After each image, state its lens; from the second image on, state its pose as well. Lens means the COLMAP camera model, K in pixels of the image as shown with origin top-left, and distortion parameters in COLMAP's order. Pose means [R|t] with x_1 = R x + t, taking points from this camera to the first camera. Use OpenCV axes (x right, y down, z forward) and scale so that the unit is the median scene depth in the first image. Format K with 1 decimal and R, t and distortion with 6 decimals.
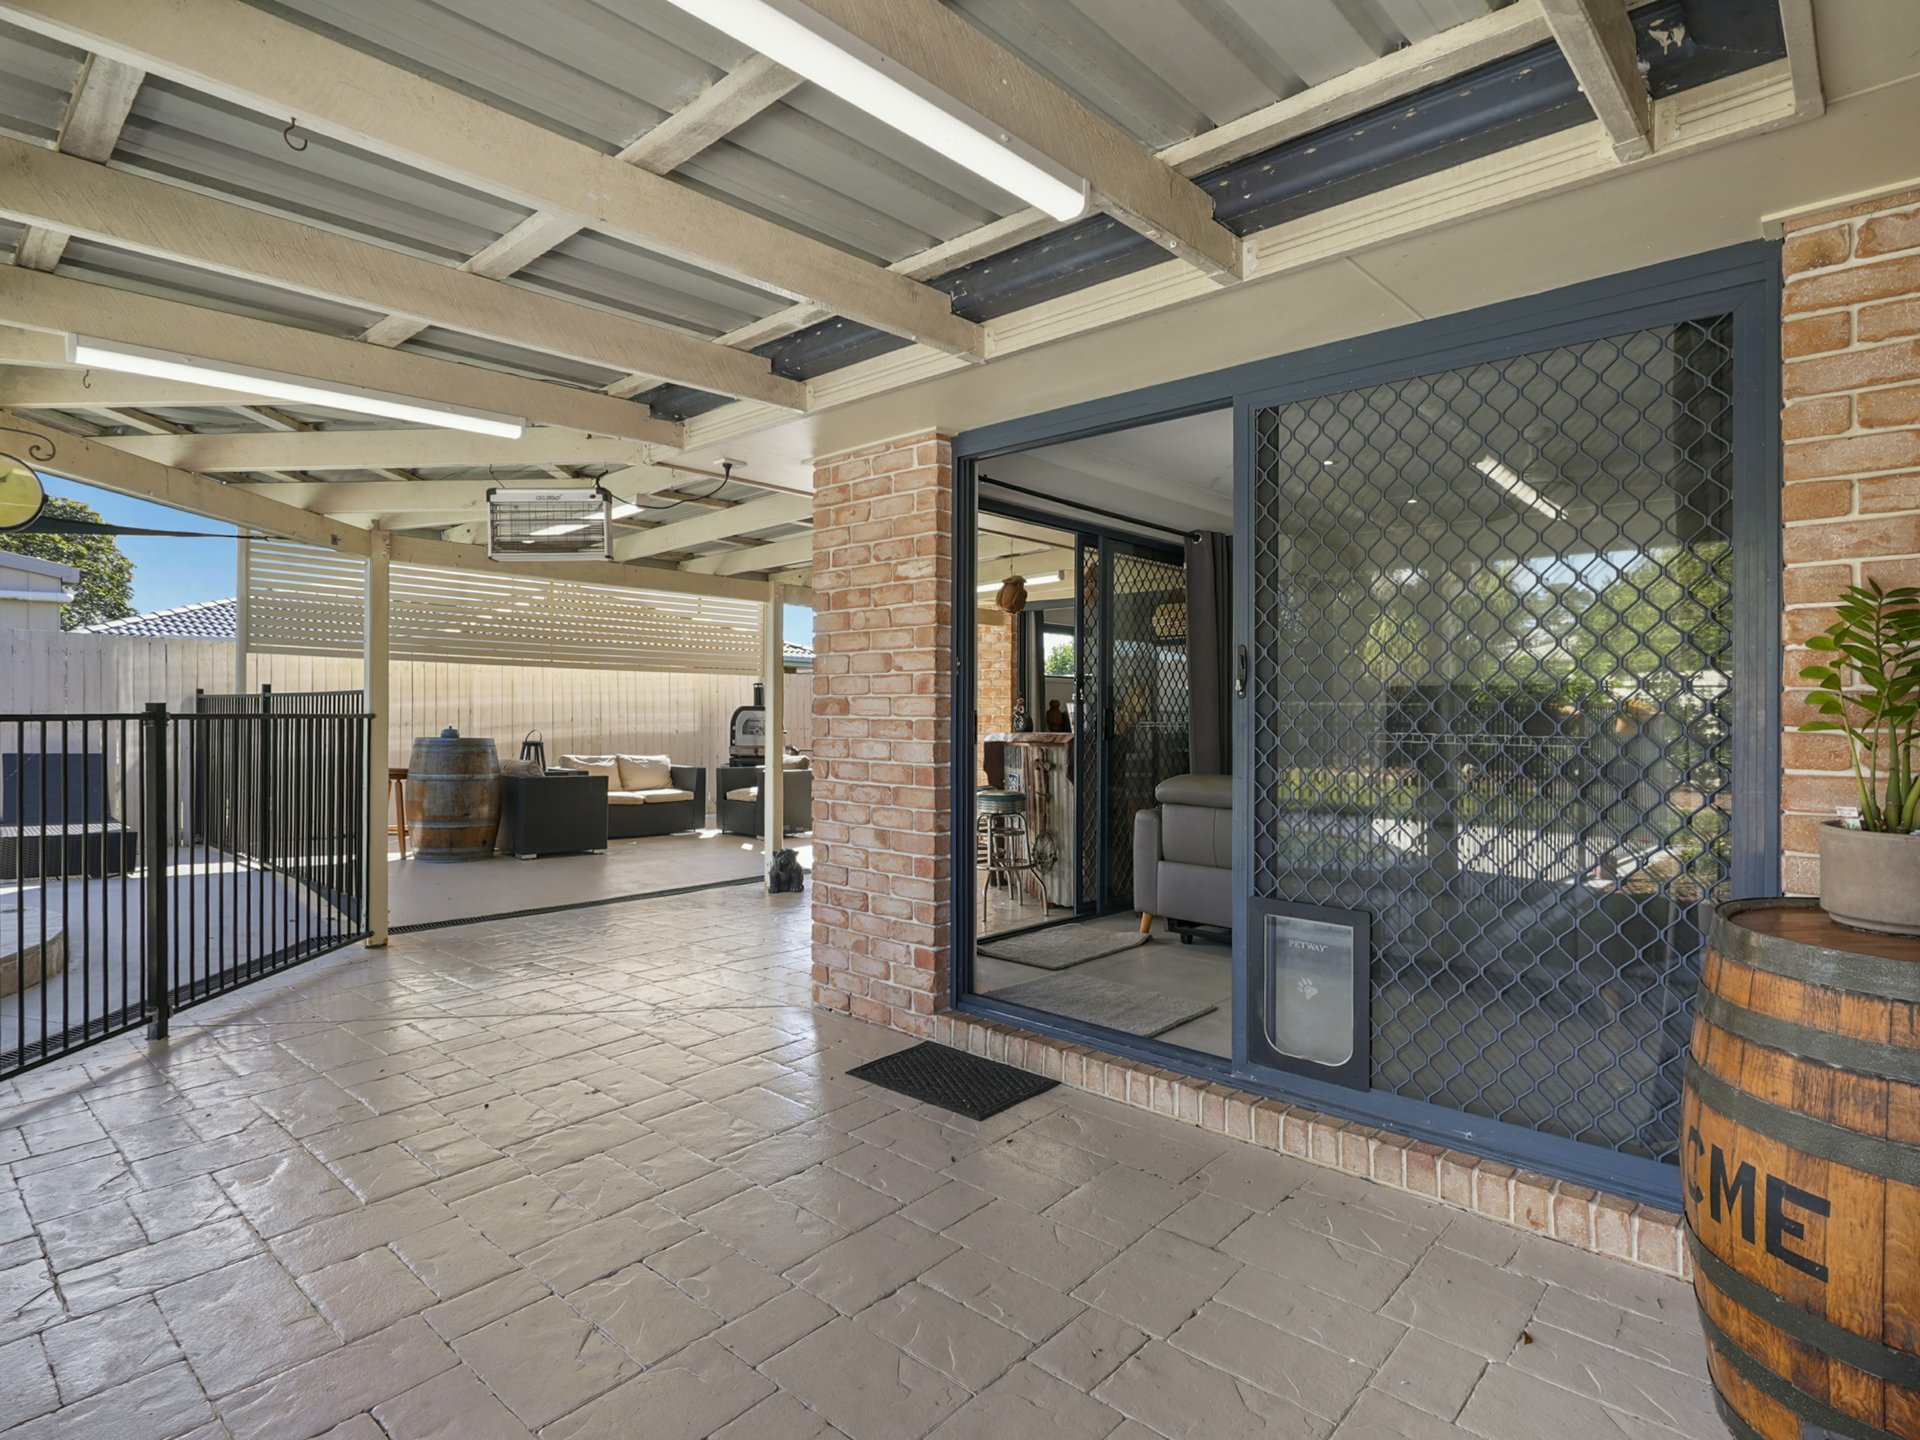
lens RADIAL K [[1002.2, 0, 972.8], [0, 1002.2, 728.3], [0, 0, 1]] dist [-0.009371, 0.003390]
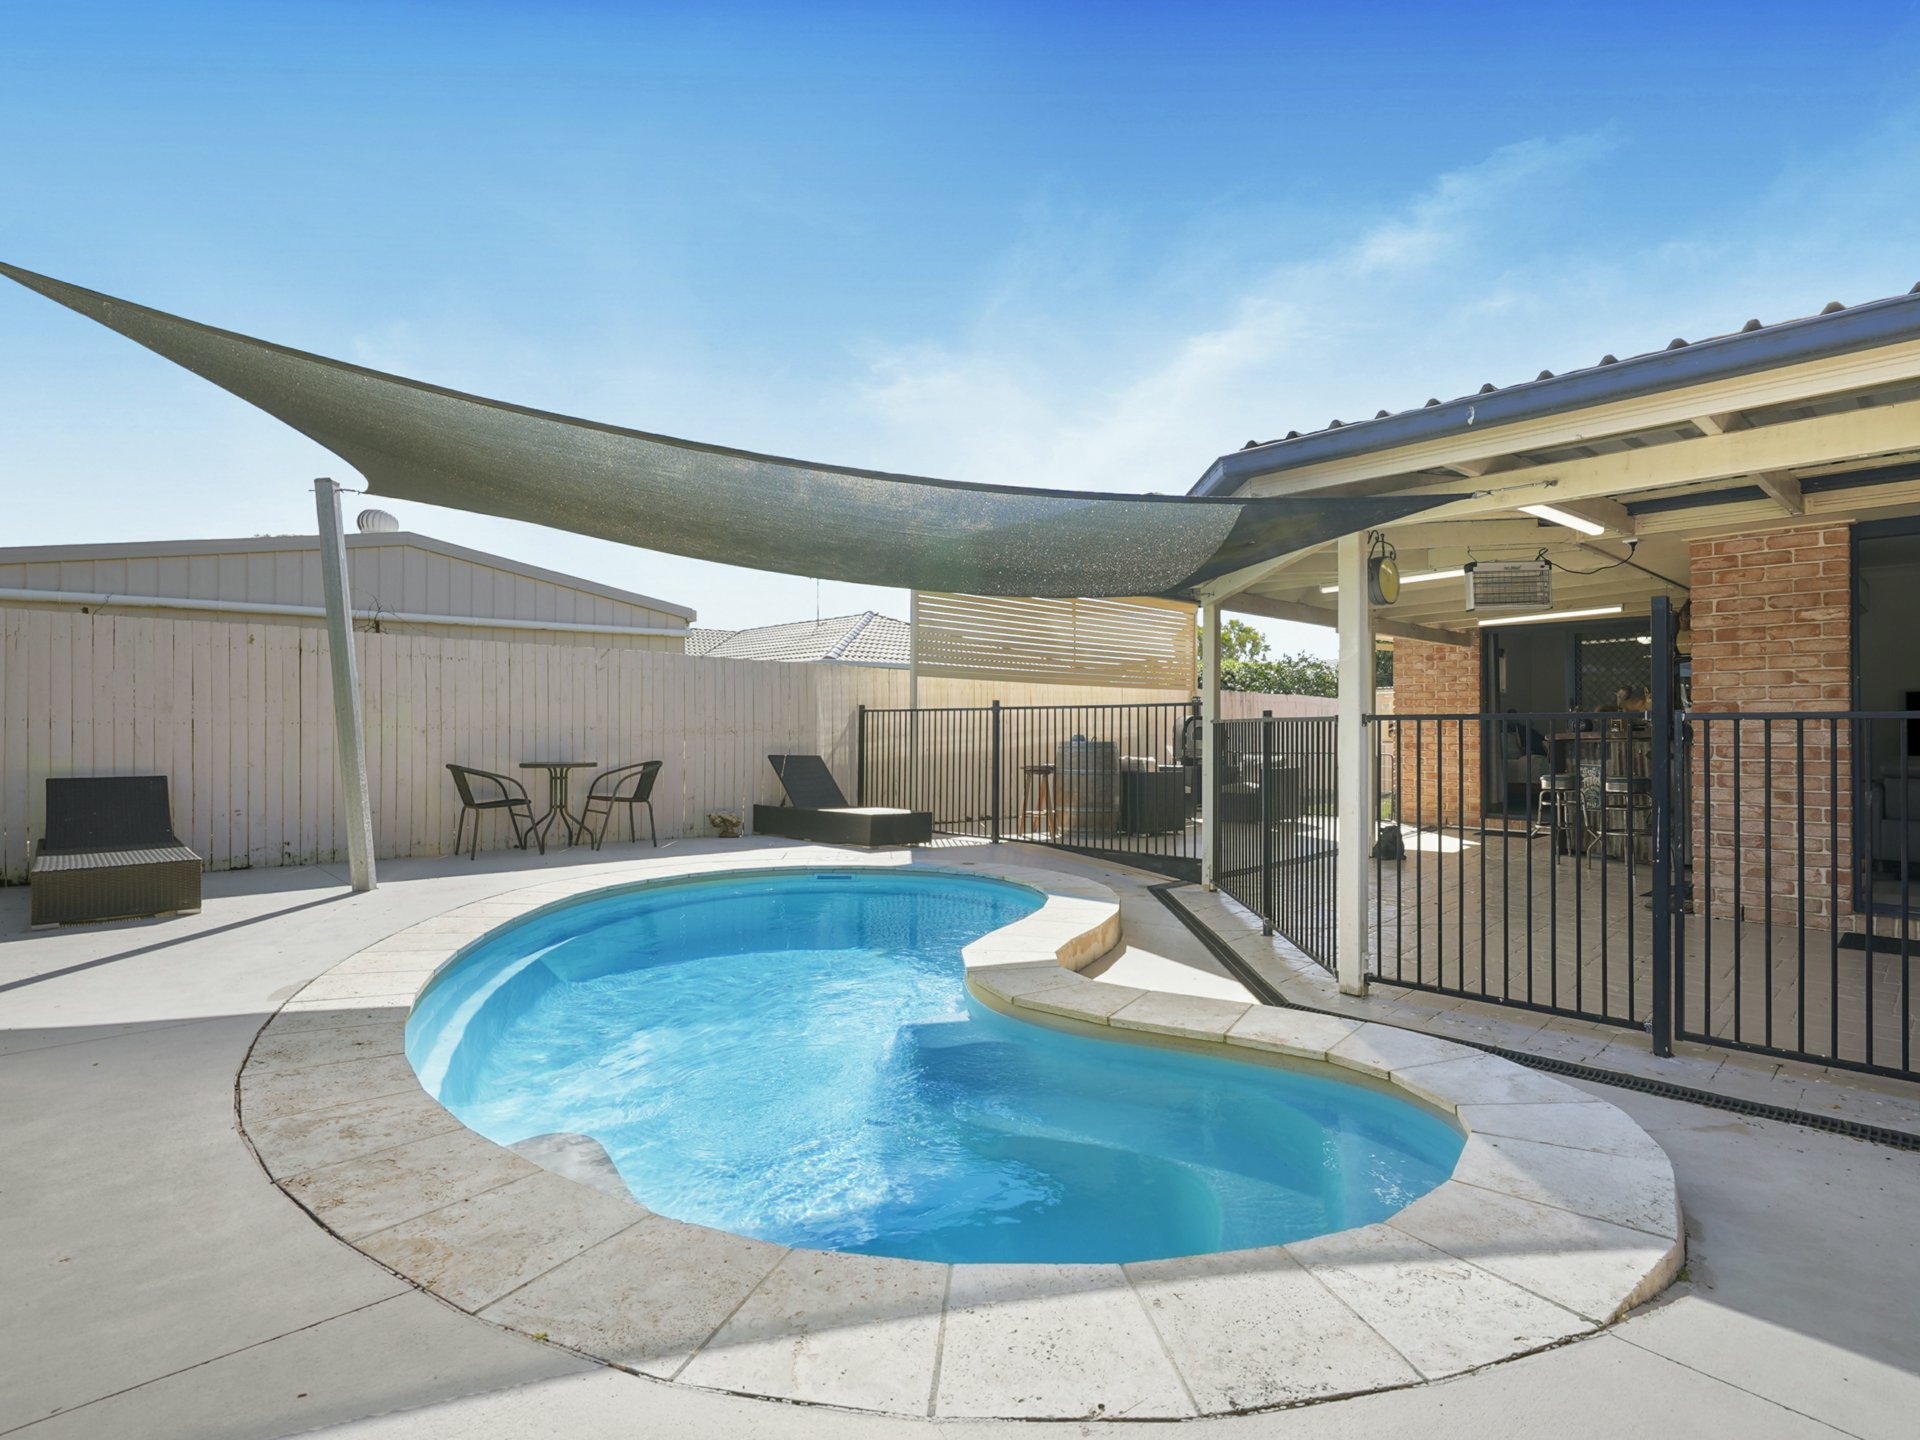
lens RADIAL K [[1002.2, 0, 955.5], [0, 1002.2, 720.0], [0, 0, 1]] dist [-0.009371, 0.003390]
pose [[0.996850, -0.007028, -0.078994, -0.468944], [0.005108, 0.999687, -0.024487, 0.010524], [0.079141, 0.024006, 0.996574, -0.218515]]
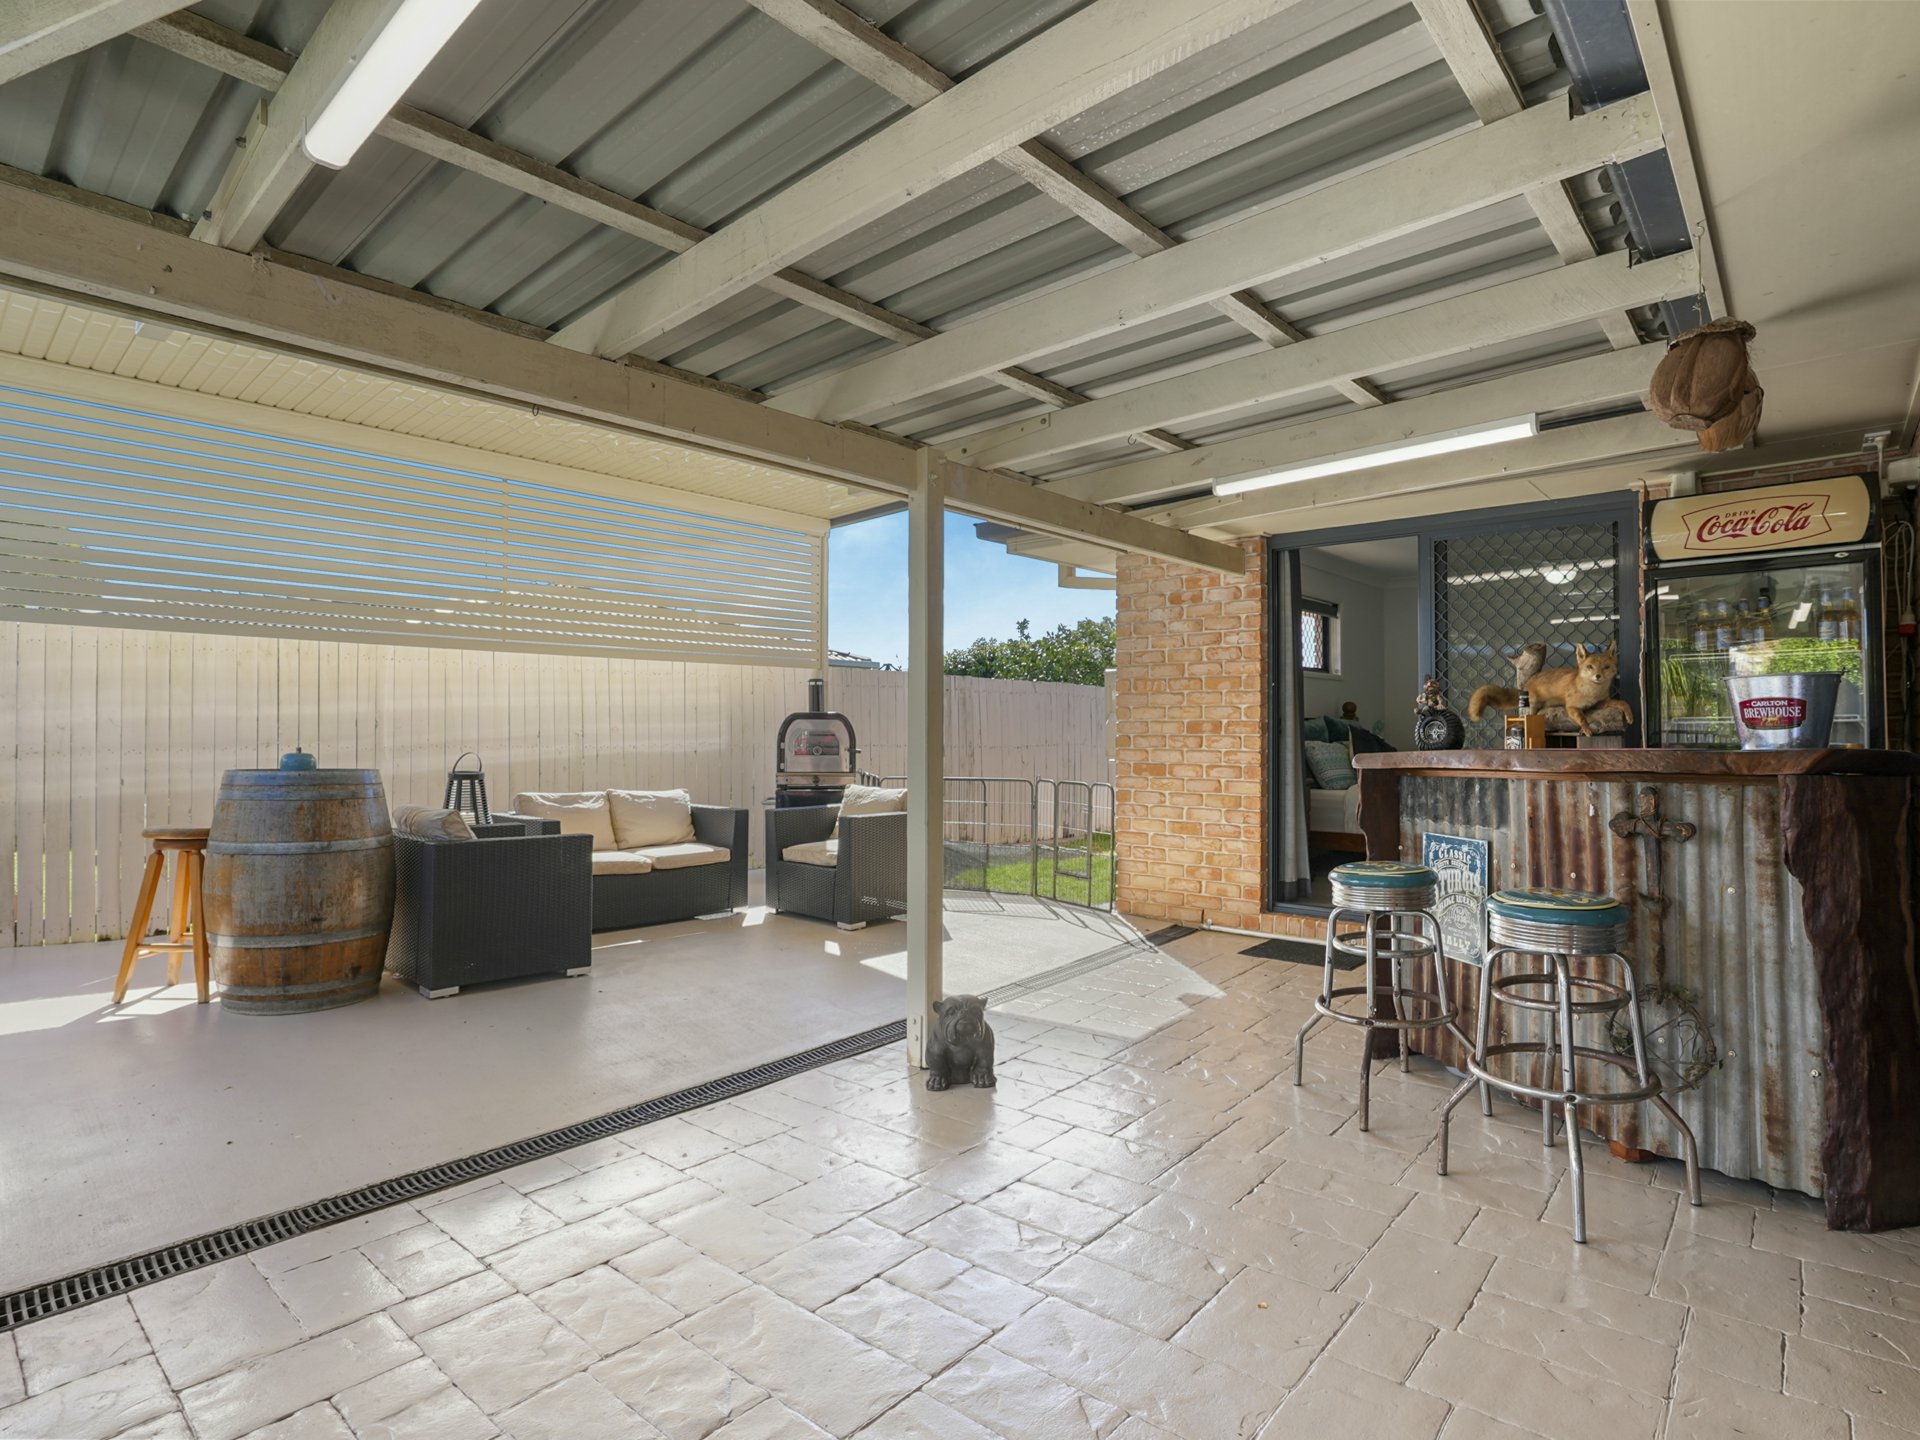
lens RADIAL K [[1002.2, 0, 951.4], [0, 1002.2, 704.5], [0, 0, 1]] dist [-0.009371, 0.003390]
pose [[0.999951, -0.007951, -0.005889, -0.139709], [0.007732, 0.999308, -0.036394, -0.002176], [0.006175, 0.036347, 0.999320, 0.382875]]
